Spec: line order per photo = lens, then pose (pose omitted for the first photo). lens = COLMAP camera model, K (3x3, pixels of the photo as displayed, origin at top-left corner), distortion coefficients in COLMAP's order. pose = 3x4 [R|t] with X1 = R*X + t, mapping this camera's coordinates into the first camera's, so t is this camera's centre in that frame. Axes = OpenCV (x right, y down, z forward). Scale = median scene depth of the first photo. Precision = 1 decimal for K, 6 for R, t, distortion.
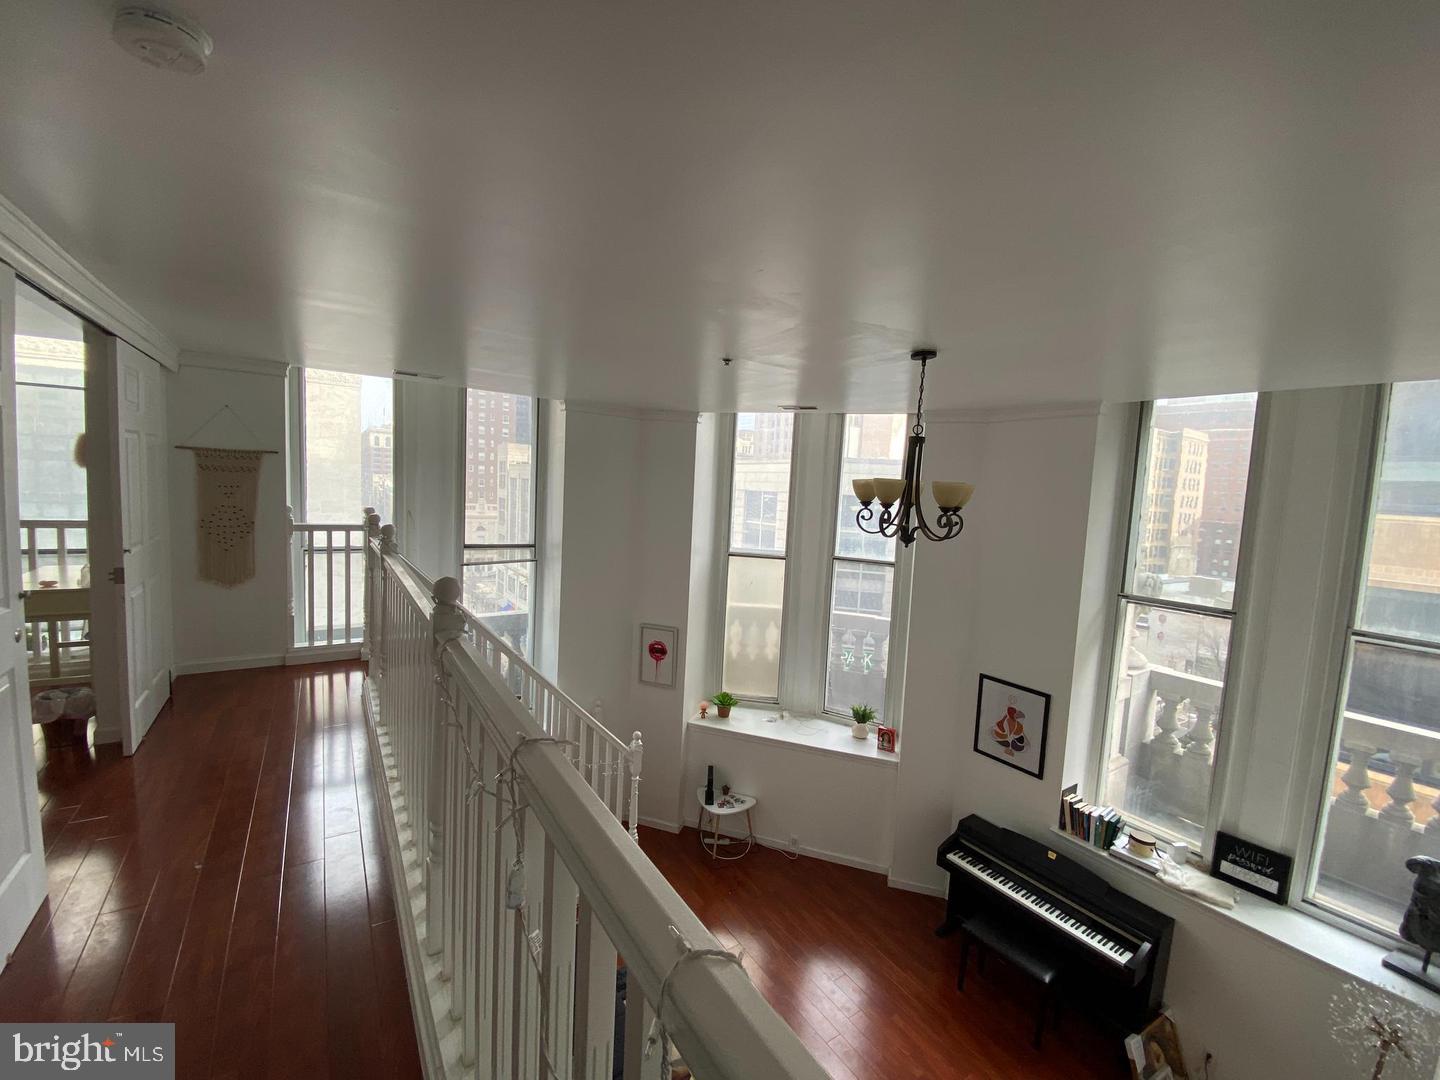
lens RADIAL K [[583.0, 0, 718.1], [0, 583.0, 541.3], [0, 0, 1]] dist [0.010452, -0.016507]
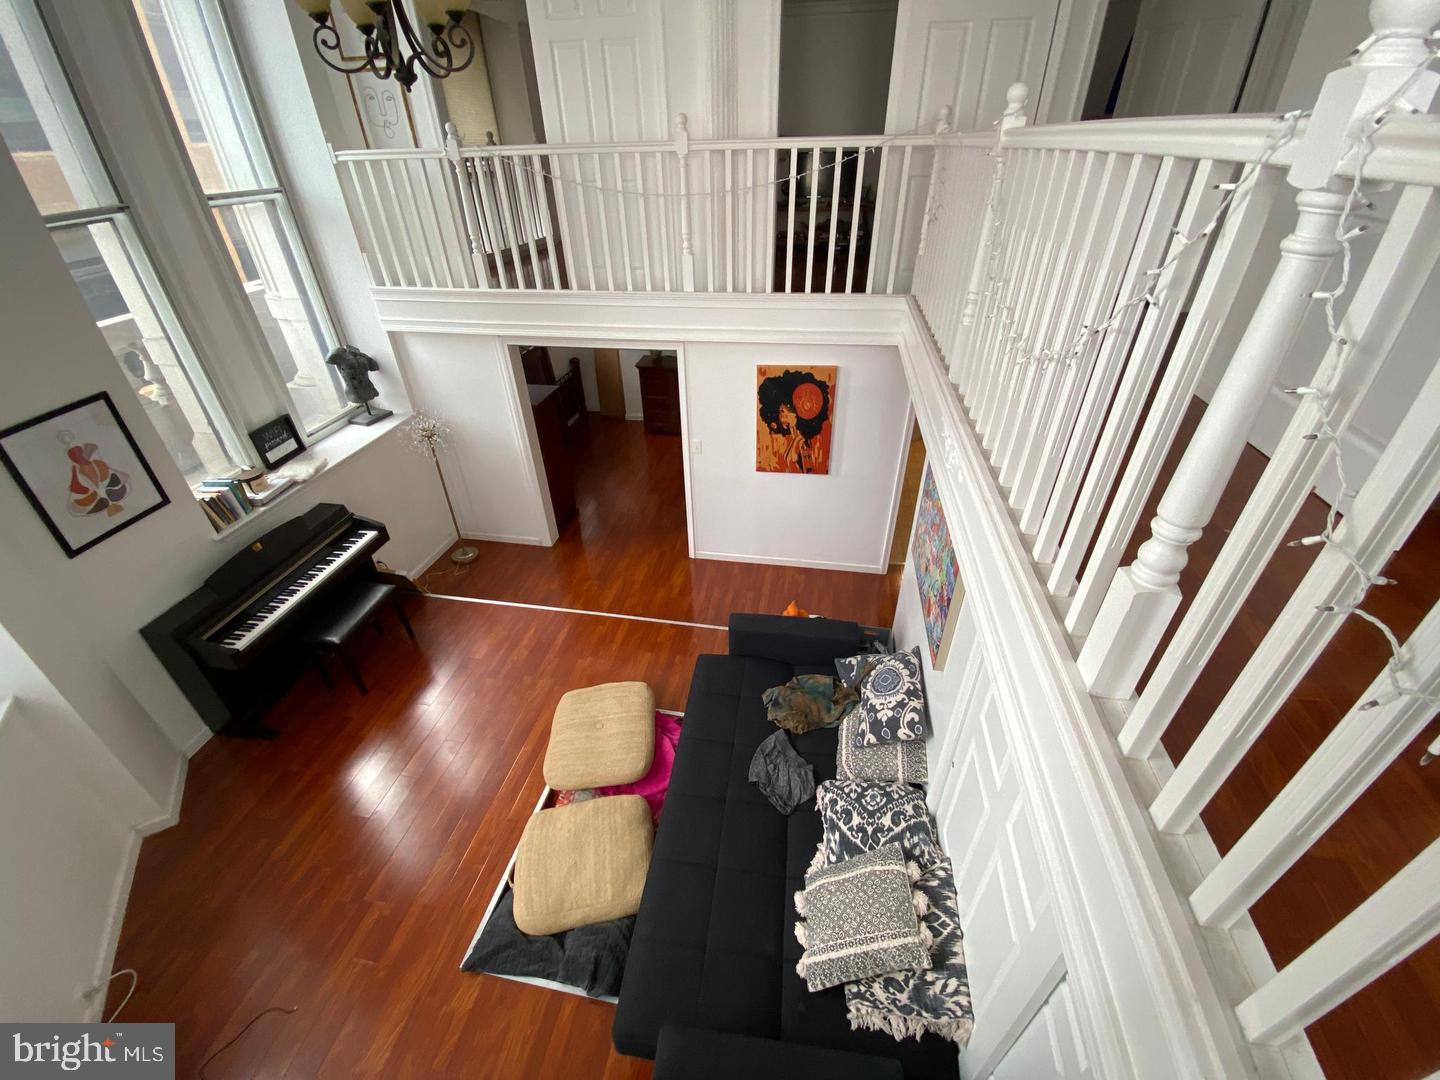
lens RADIAL K [[578.9, 0, 714.9], [0, 578.9, 541.8], [0, 0, 1]] dist [0.041909, -0.034259]
pose [[-0.716260, -0.422457, 0.555429, -0.374307], [0.044454, 0.766695, 0.640471, -0.004847], [-0.696416, 0.483435, -0.530373, 0.893720]]
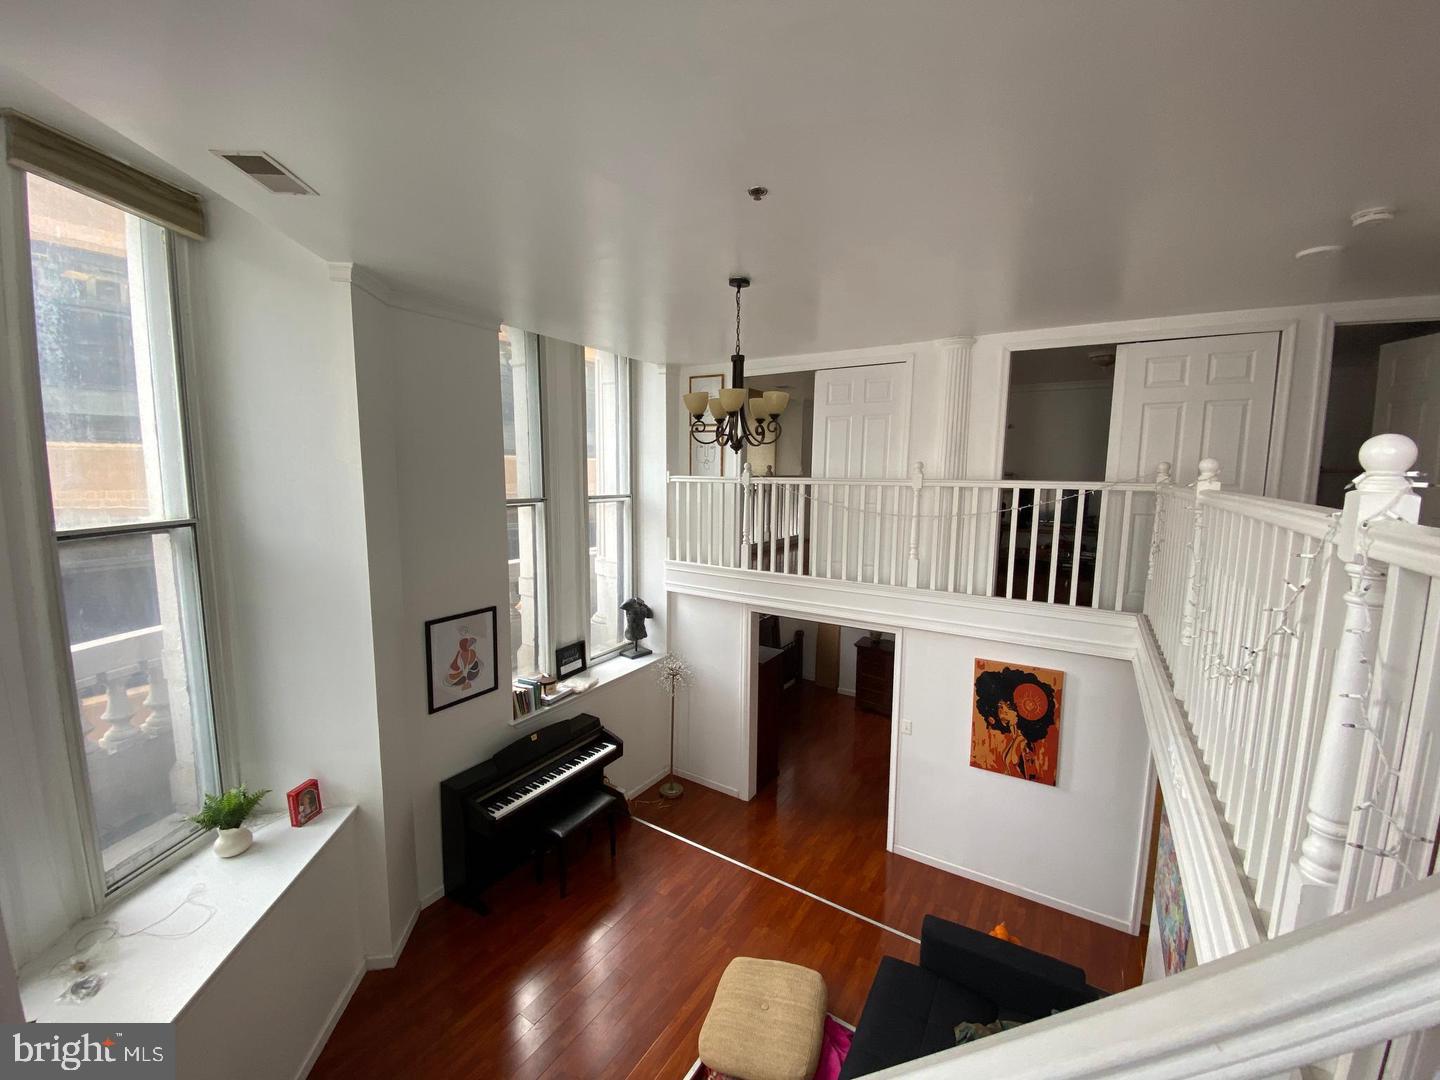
lens RADIAL K [[578.9, 0, 714.9], [0, 578.9, 541.8], [0, 0, 1]] dist [0.041909, -0.034259]
pose [[-0.399270, -0.171303, 0.900688, -0.461694], [0.050963, 0.976724, 0.208356, -0.039092], [-0.915416, 0.129092, -0.381247, 0.963383]]
